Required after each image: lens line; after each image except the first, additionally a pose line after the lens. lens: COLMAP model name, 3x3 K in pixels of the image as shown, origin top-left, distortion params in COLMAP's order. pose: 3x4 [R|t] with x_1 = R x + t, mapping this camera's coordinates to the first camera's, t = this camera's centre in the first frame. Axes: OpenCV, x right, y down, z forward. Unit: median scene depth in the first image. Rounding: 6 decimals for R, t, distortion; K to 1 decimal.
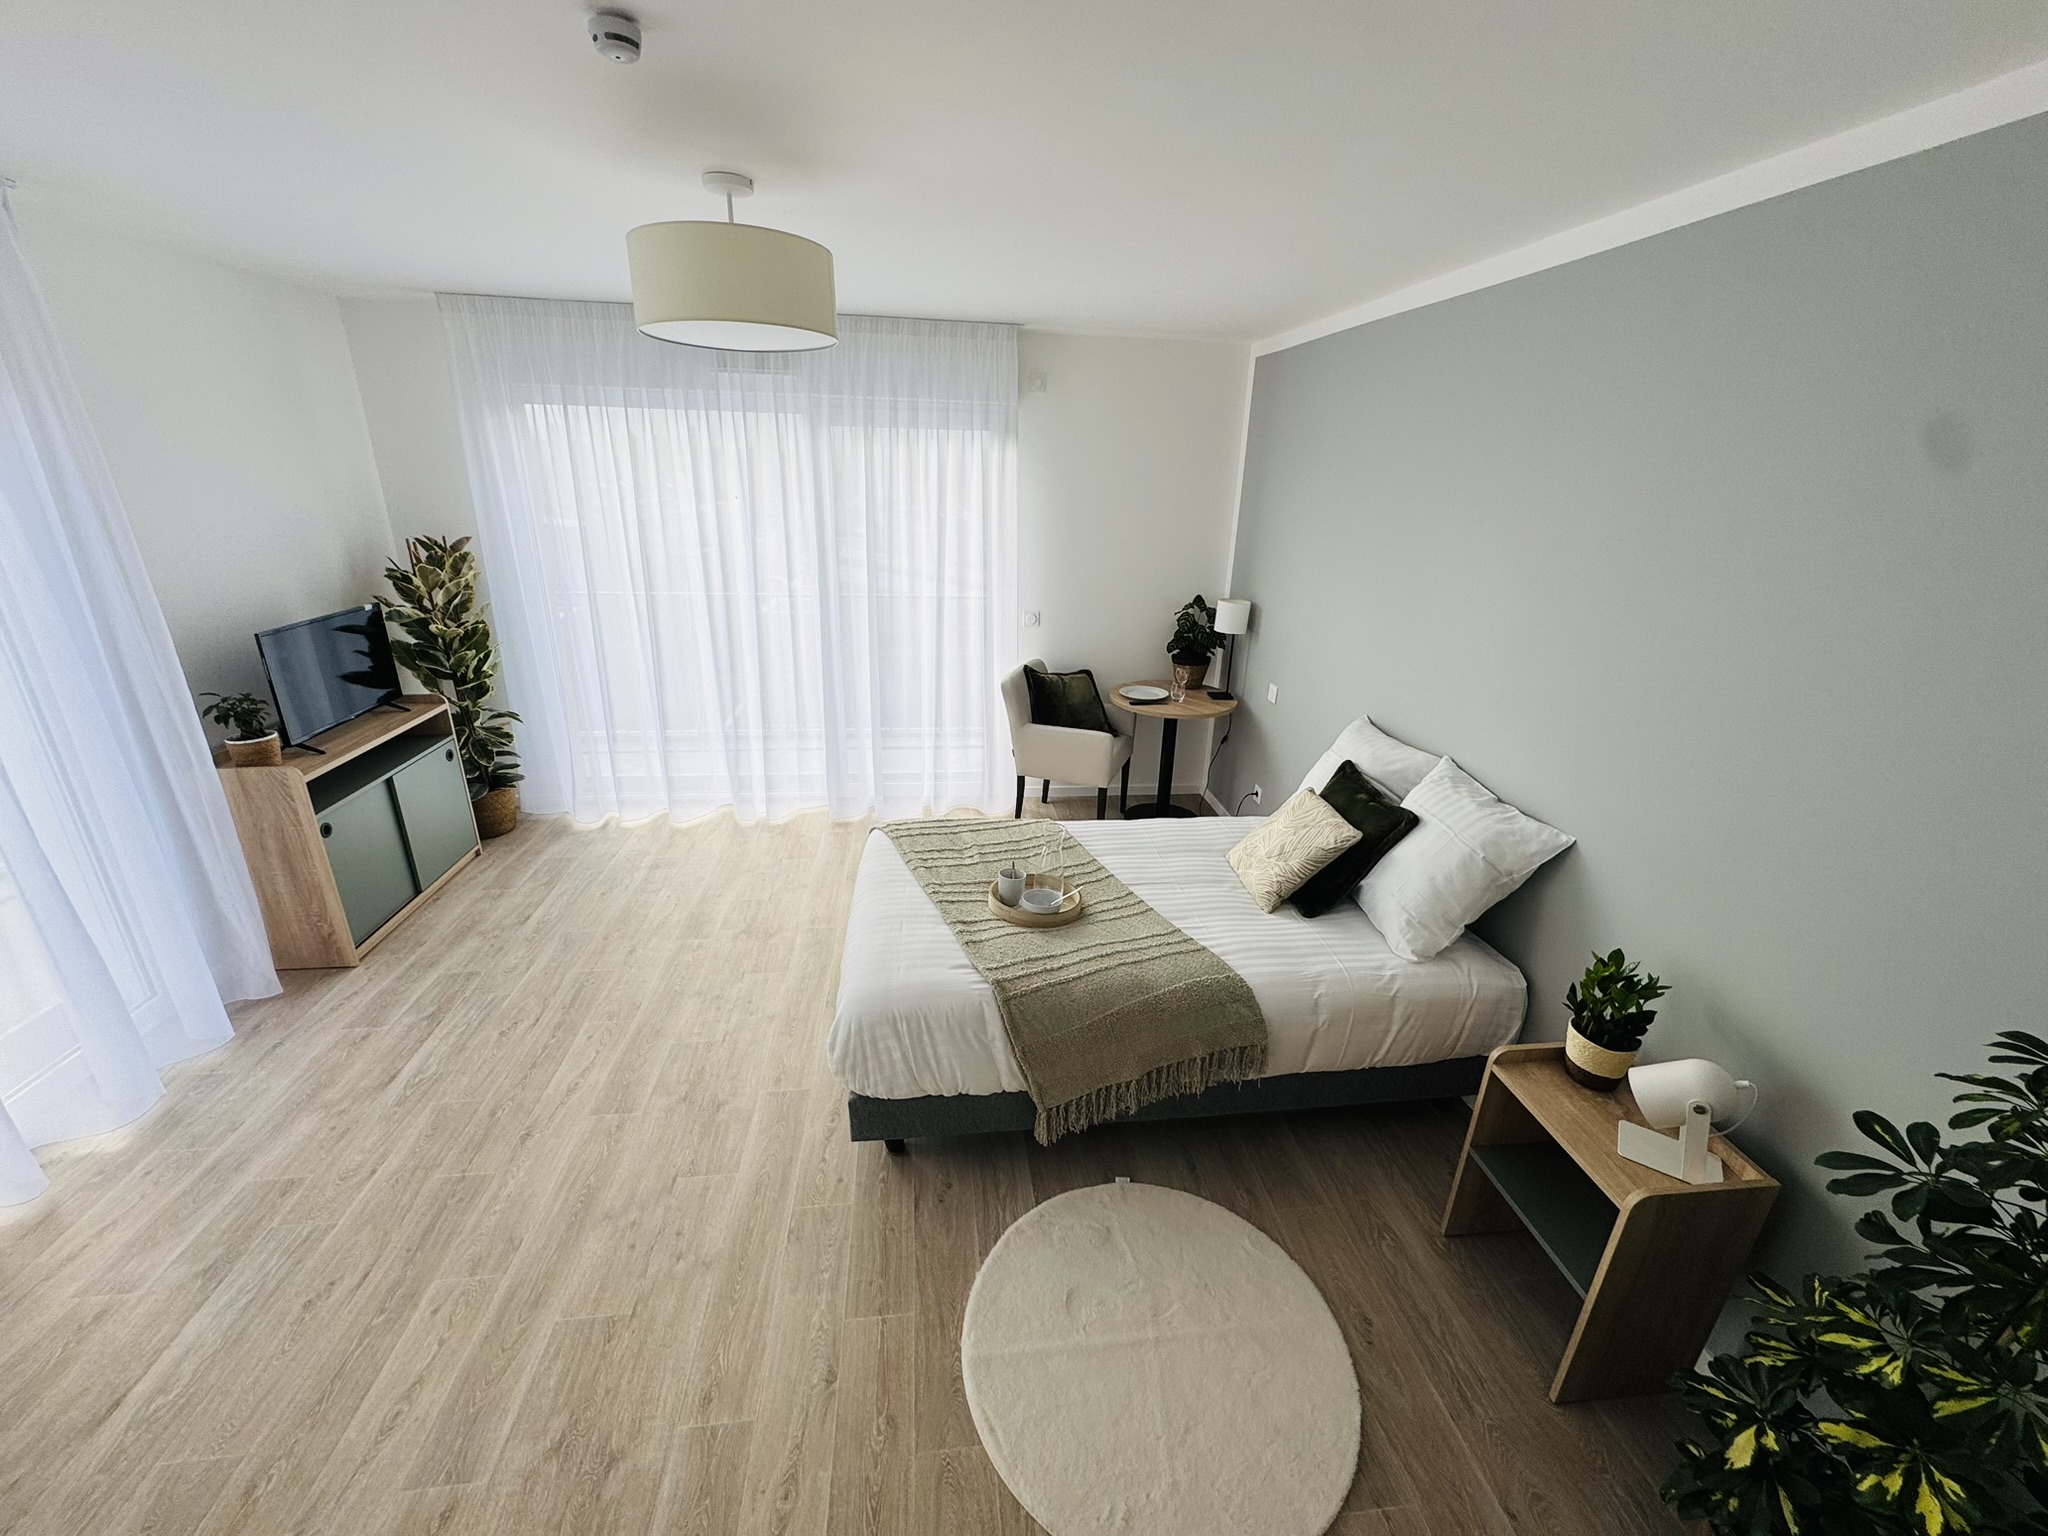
lens RADIAL K [[817.5, 0, 1017.6], [0, 817.5, 774.2], [0, 0, 1]] dist [-0.002809, 0.001572]
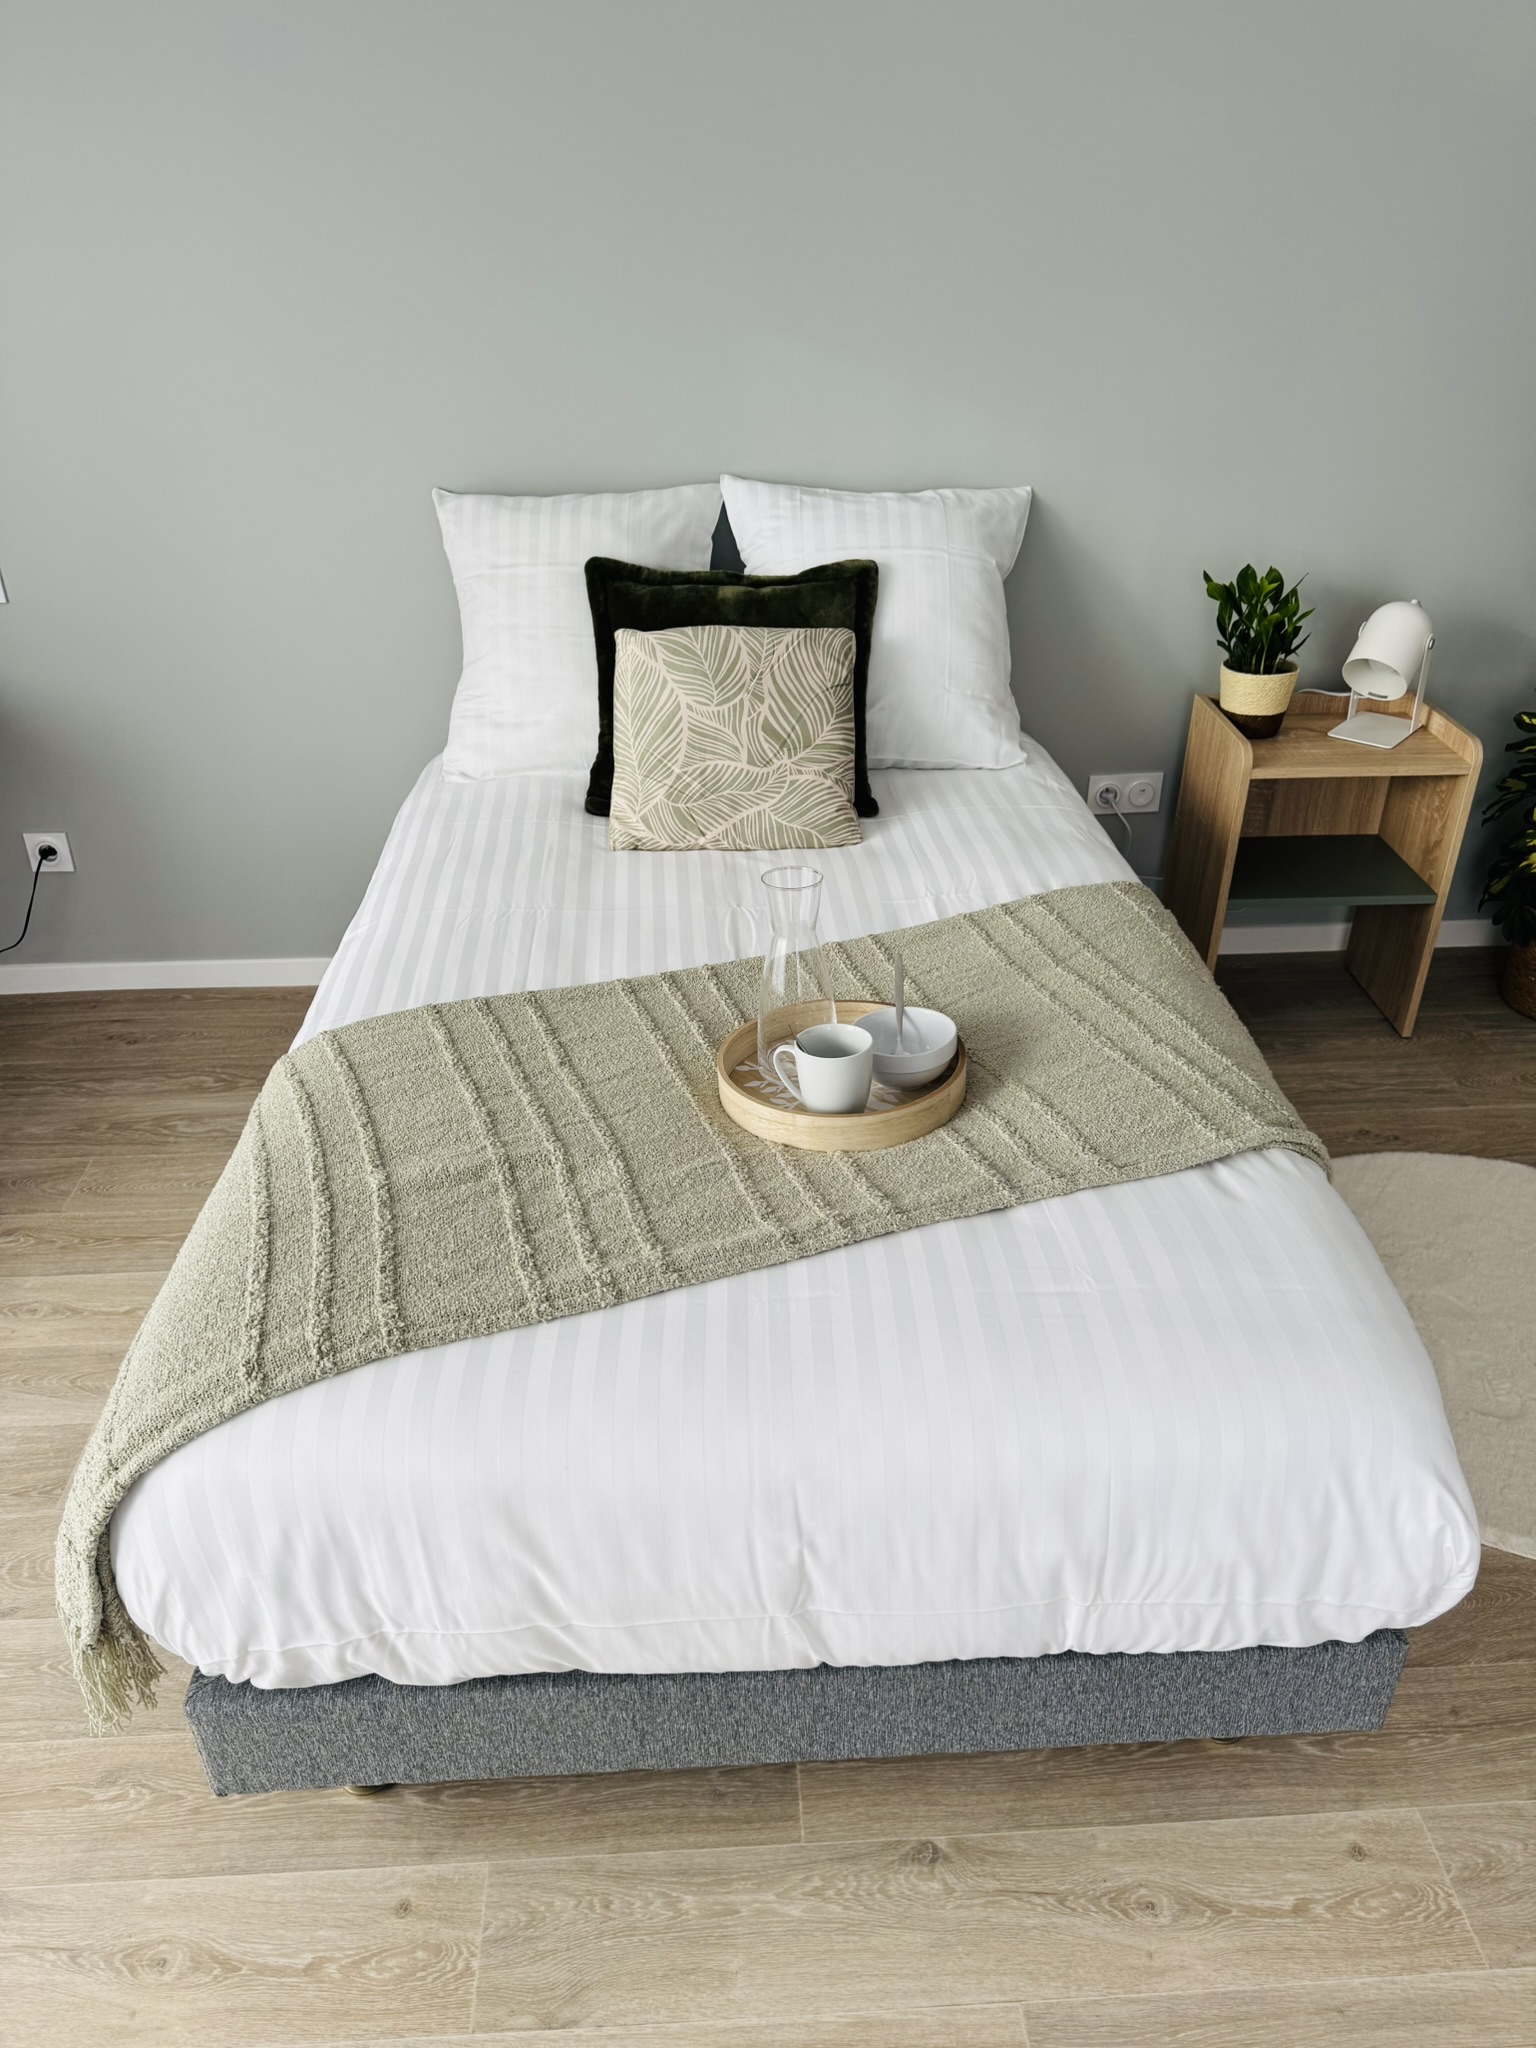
lens RADIAL K [[1459.8, 0, 762.6], [0, 1459.8, 1034.5], [0, 0, 1]] dist [0.033581, -0.025179]
pose [[0.064563, -0.530002, 0.845535, -0.488754], [0.365963, 0.800844, 0.474045, -0.171711], [-0.928387, 0.278829, 0.245666, 0.798357]]
